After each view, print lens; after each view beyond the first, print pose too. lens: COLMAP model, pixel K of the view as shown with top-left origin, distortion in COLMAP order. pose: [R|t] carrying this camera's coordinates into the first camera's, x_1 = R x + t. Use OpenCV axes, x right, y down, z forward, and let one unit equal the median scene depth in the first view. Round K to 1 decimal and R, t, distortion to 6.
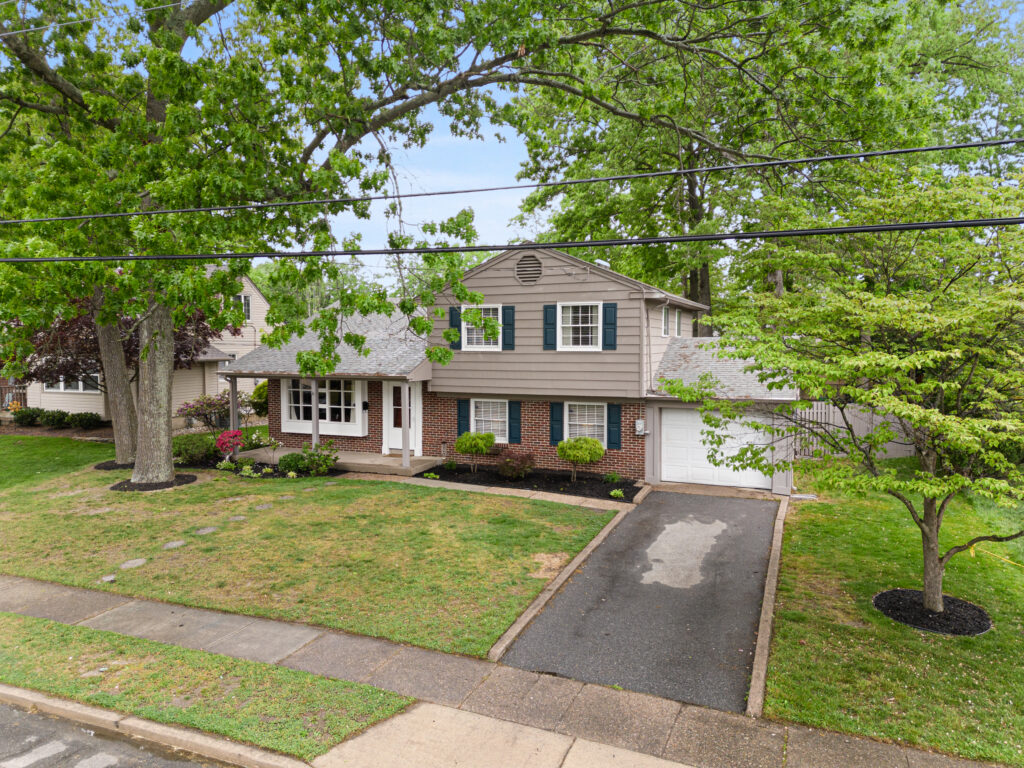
lens RADIAL K [[717.5, 0, 512.0], [0, 717.5, 384.0], [0, 0, 1]] dist [0.093327, -0.099689]
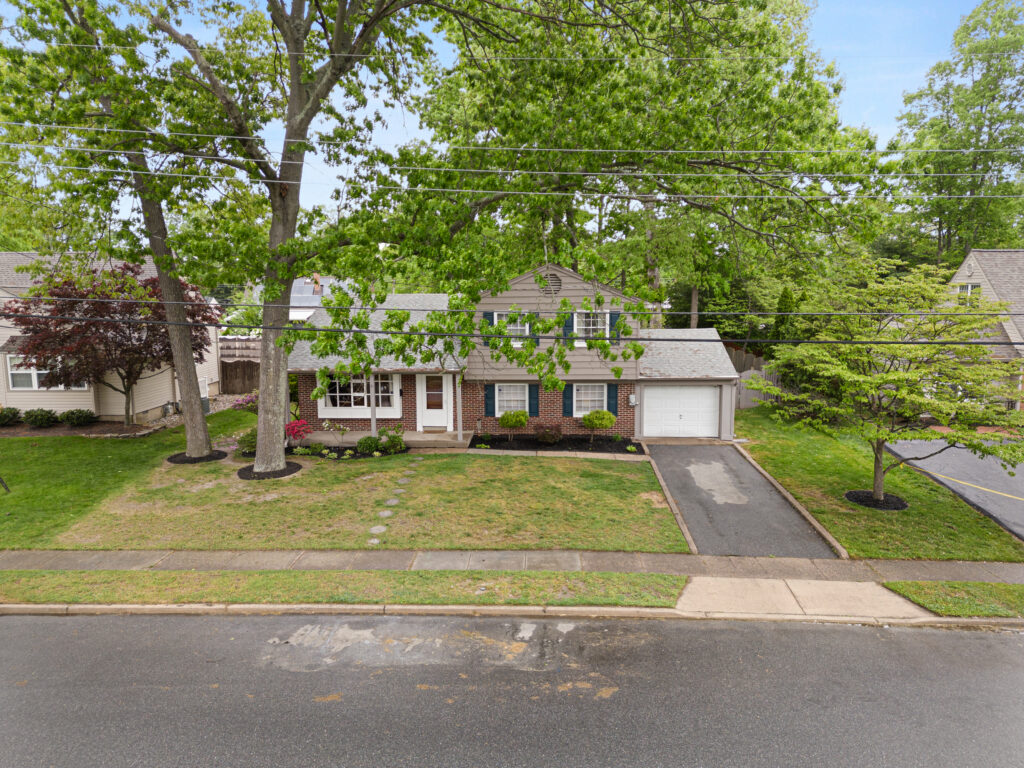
lens RADIAL K [[717.5, 0, 512.0], [0, 717.5, 384.0], [0, 0, 1]] dist [0.093327, -0.099689]
pose [[0.940499, -0.050475, 0.336028, -0.753824], [0.026700, 0.996826, 0.075003, -0.120900], [-0.338747, -0.061568, 0.938861, -0.333281]]
